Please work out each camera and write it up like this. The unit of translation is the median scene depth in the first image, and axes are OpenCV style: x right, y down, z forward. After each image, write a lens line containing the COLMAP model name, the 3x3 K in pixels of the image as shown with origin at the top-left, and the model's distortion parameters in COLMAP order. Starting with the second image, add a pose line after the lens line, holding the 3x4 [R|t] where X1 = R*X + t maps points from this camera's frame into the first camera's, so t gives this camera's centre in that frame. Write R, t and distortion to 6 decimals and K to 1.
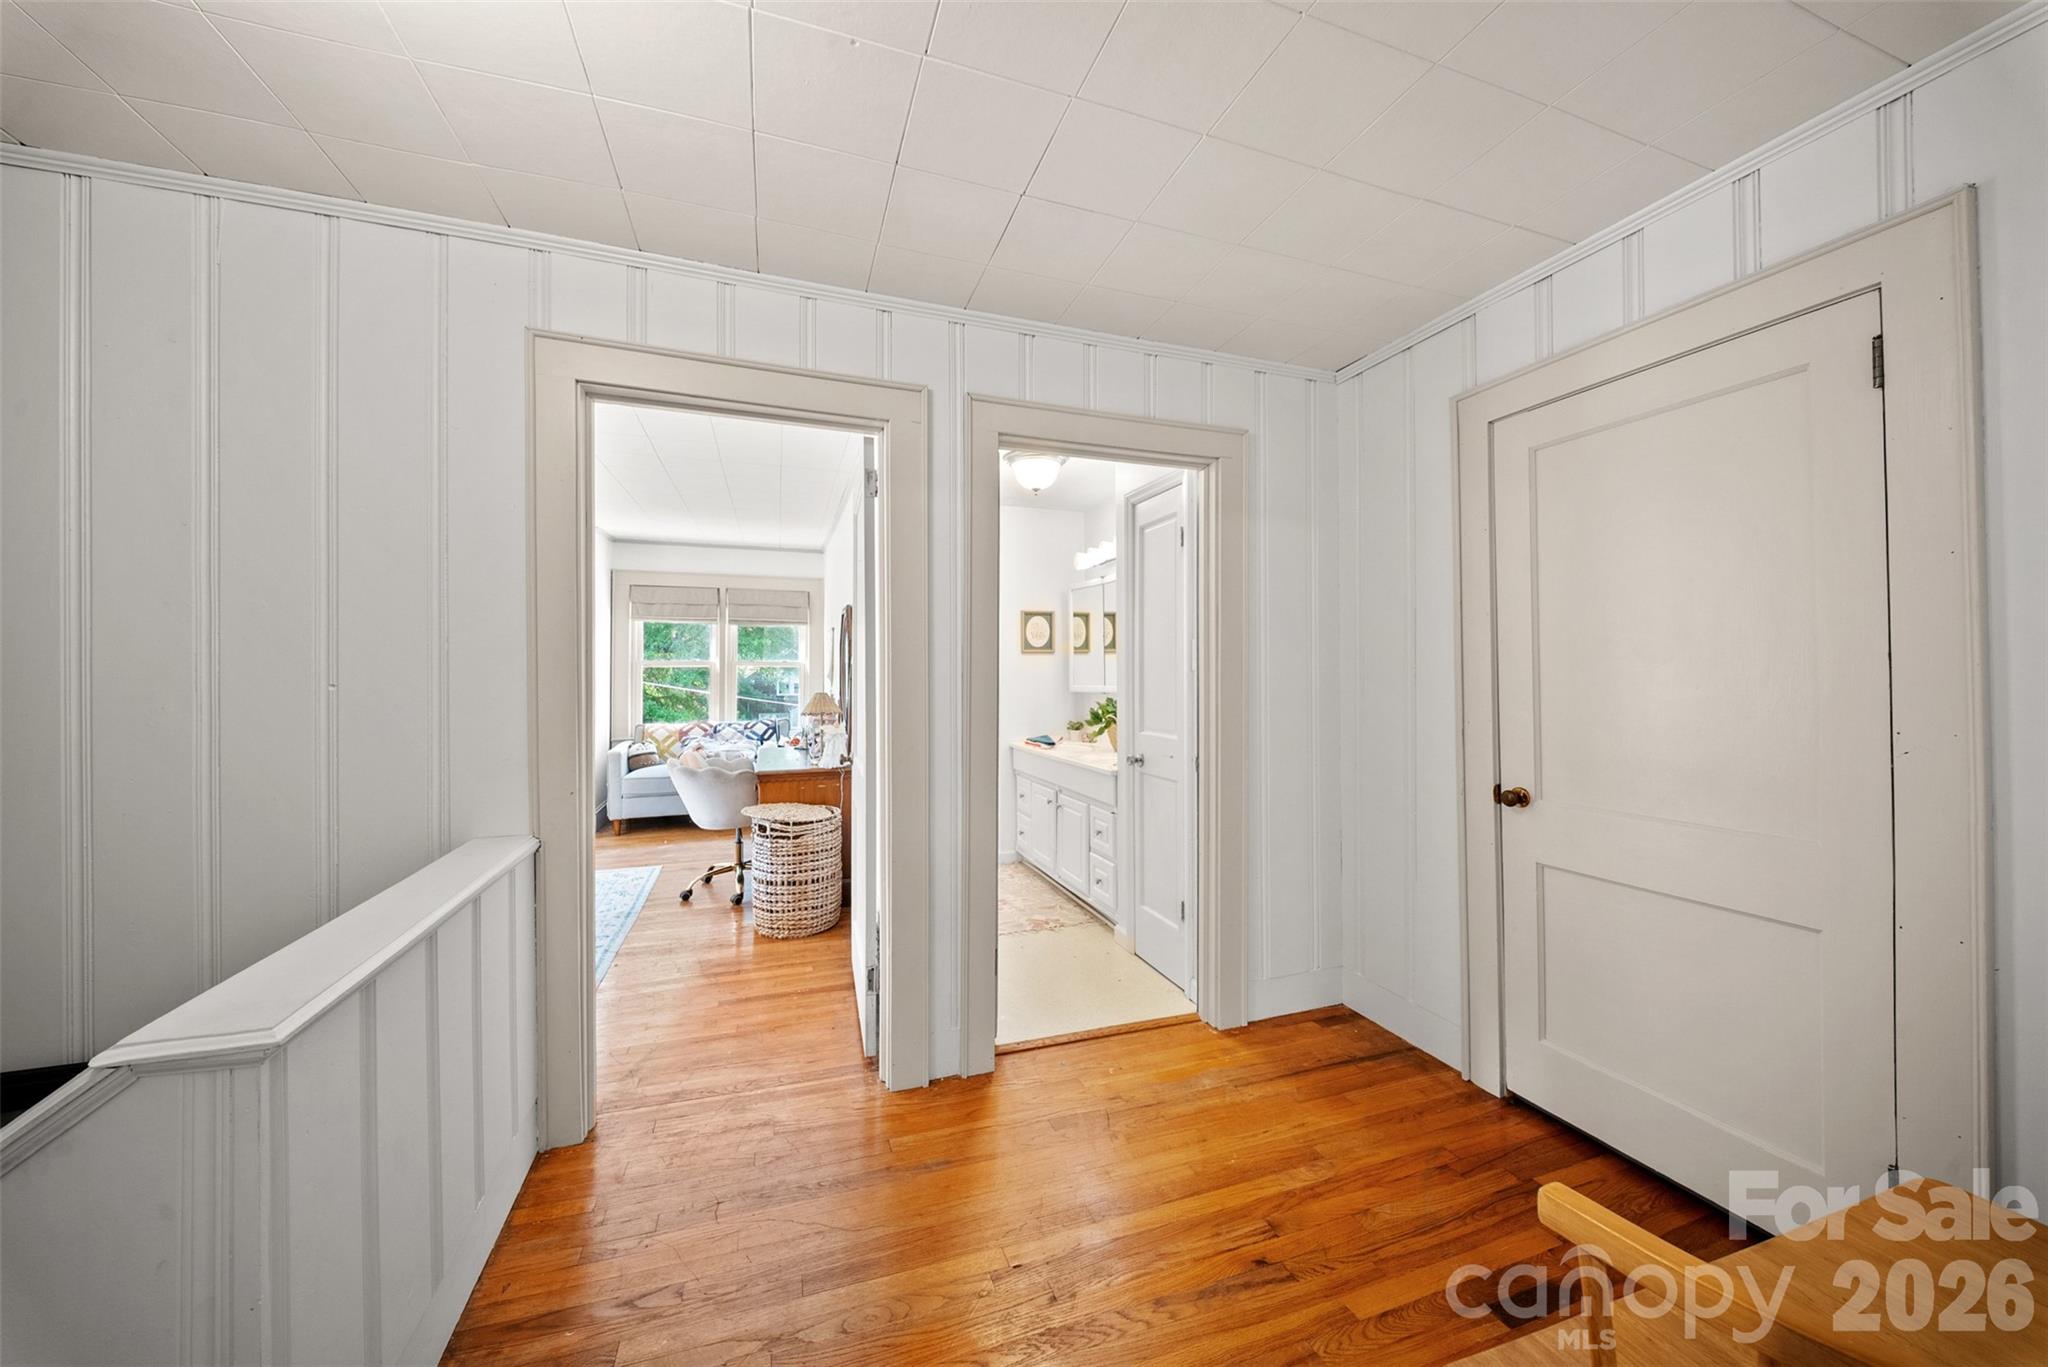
lens RADIAL K [[728.0, 0, 1022.1], [0, 728.0, 669.7], [0, 0, 1]] dist [-0.000002, -0.000012]
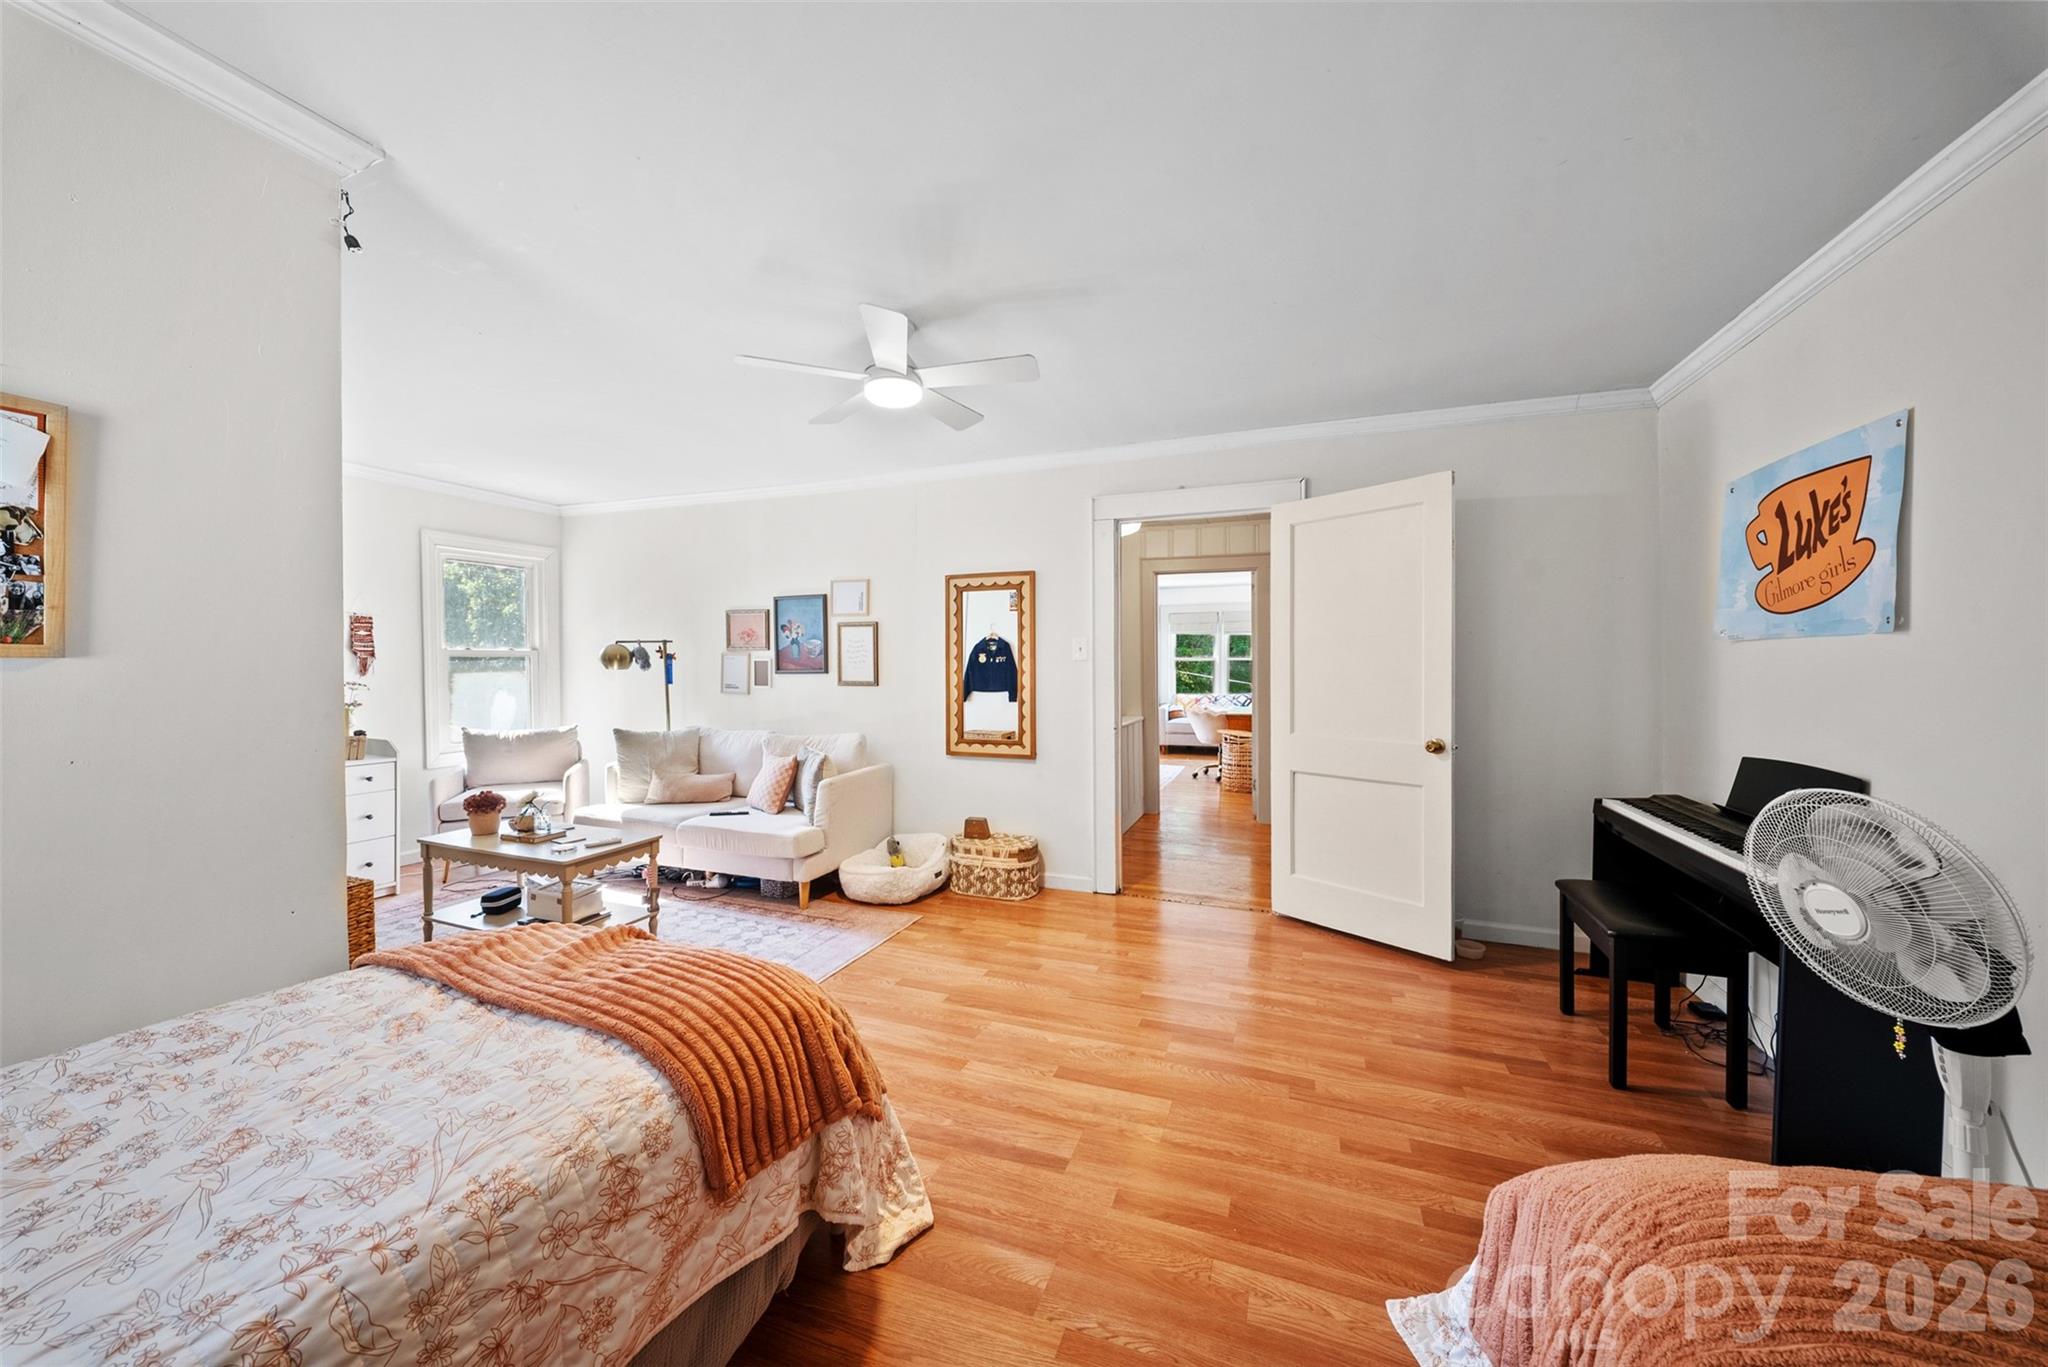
lens RADIAL K [[728.0, 0, 1021.6], [0, 728.0, 671.9], [0, 0, 1]] dist [-0.000002, -0.000012]
pose [[0.769429, 0.001209, -0.638731, 0.372782], [0.009629, 0.999863, 0.013492, -0.008126], [0.638660, -0.016532, 0.769311, -0.696689]]
